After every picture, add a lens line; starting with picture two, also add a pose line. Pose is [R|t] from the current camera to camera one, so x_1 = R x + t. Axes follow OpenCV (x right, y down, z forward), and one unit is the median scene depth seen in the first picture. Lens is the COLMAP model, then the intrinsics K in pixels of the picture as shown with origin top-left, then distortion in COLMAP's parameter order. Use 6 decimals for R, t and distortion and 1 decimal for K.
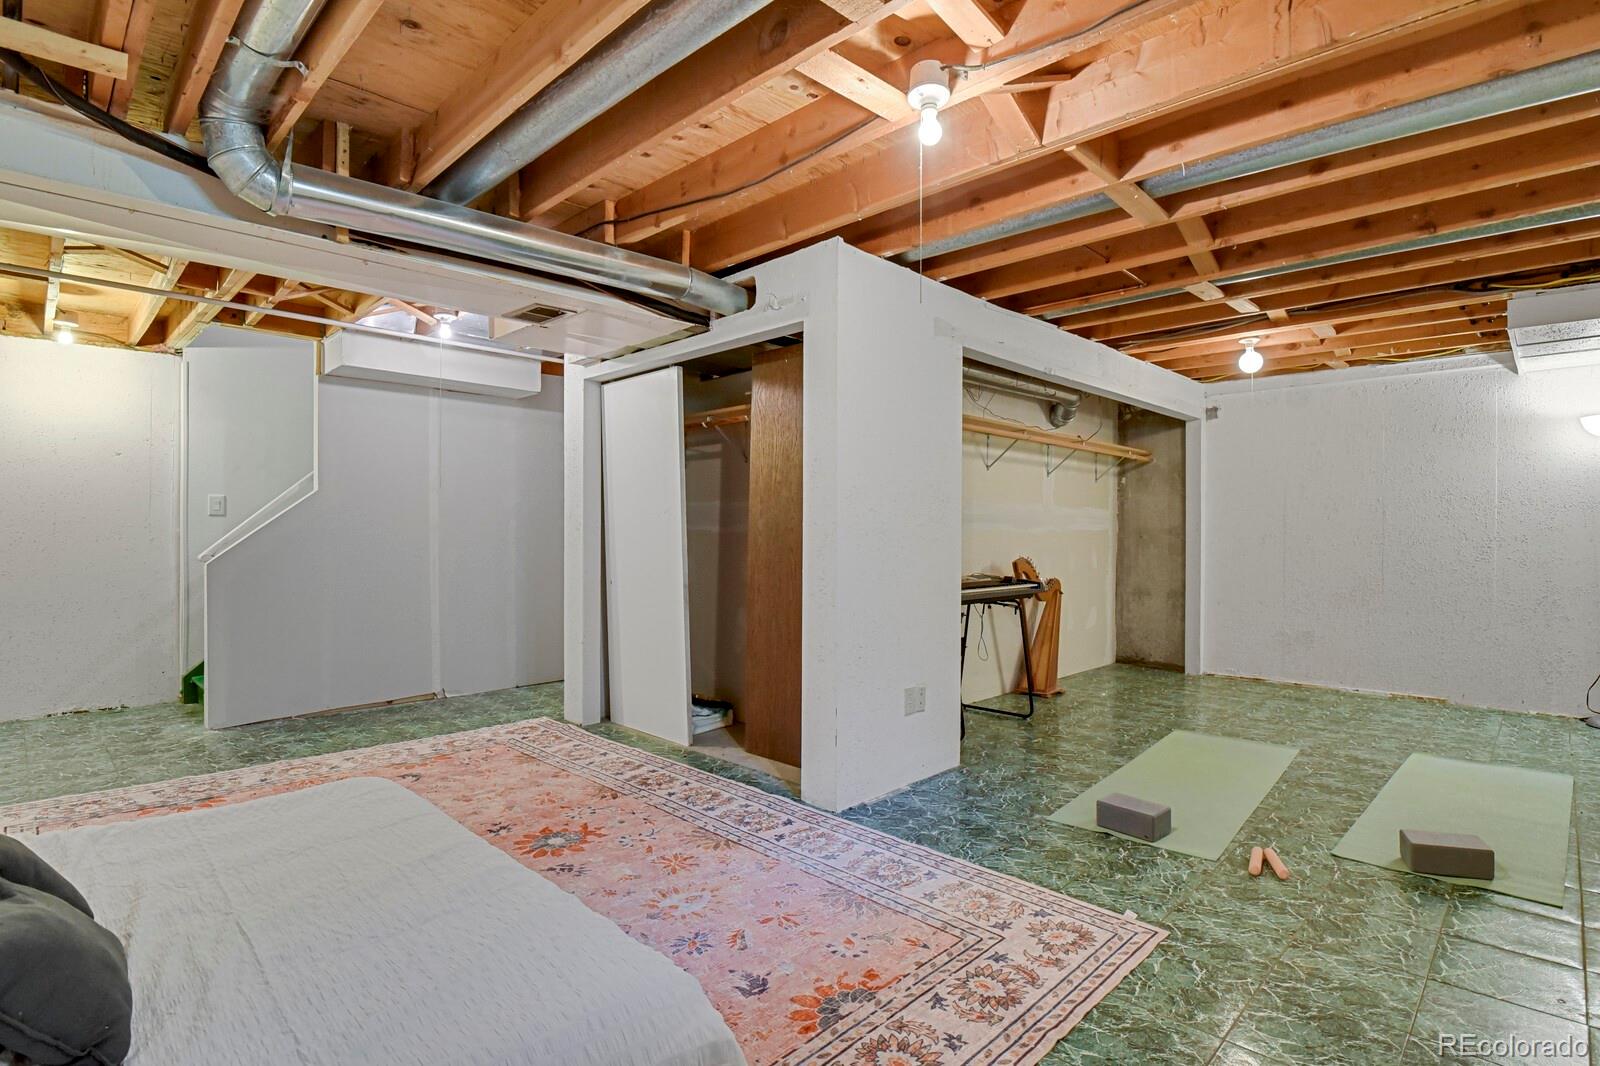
lens RADIAL K [[782.7, 0, 795.4], [0, 782.7, 527.6], [0, 0, 1]] dist [-0.019376, -0.005637]
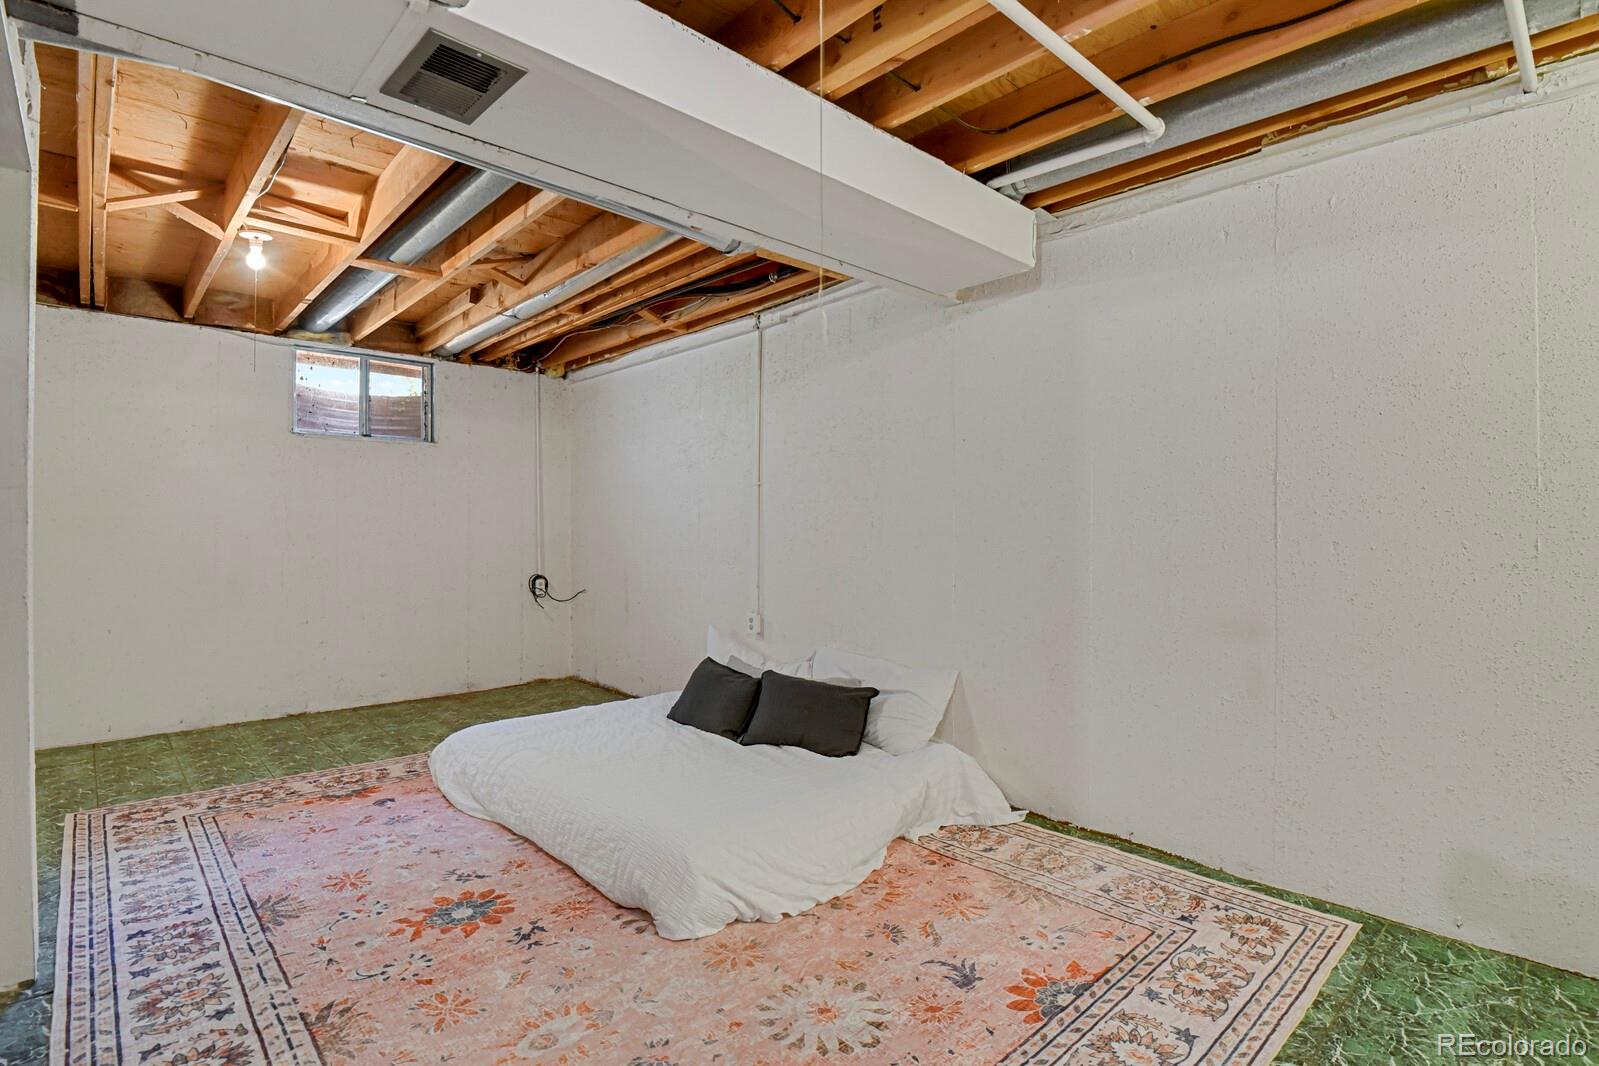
lens RADIAL K [[782.2, 0, 800.2], [0, 782.2, 538.0], [0, 0, 1]] dist [-0.019376, -0.005637]
pose [[-0.999203, -0.004789, 0.039627, -0.618581], [-0.004393, 0.999940, 0.010063, 0.002232], [-0.039673, 0.009881, -0.999164, 1.606566]]
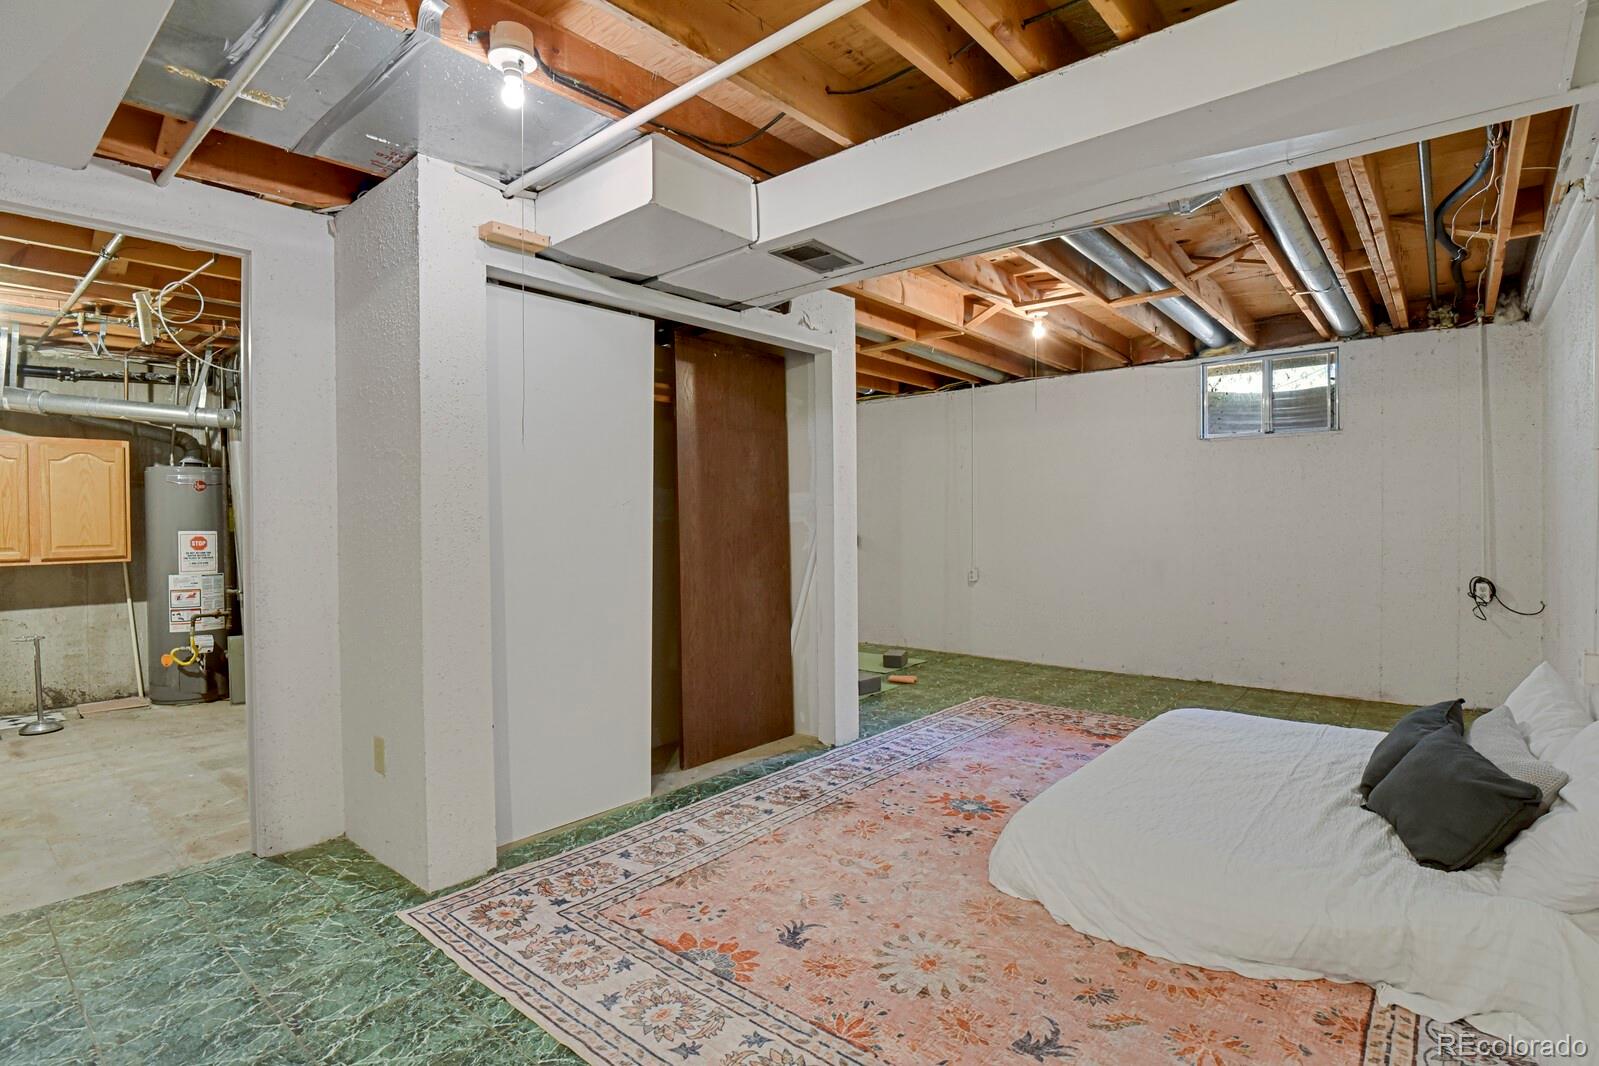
lens RADIAL K [[782.2, 0, 809.4], [0, 782.2, 530.2], [0, 0, 1]] dist [-0.019376, -0.005637]
pose [[-0.078692, -0.010771, 0.996841, -1.240480], [0.006547, 0.999914, 0.011321, -0.001470], [-0.996877, 0.007417, -0.078615, 1.176243]]
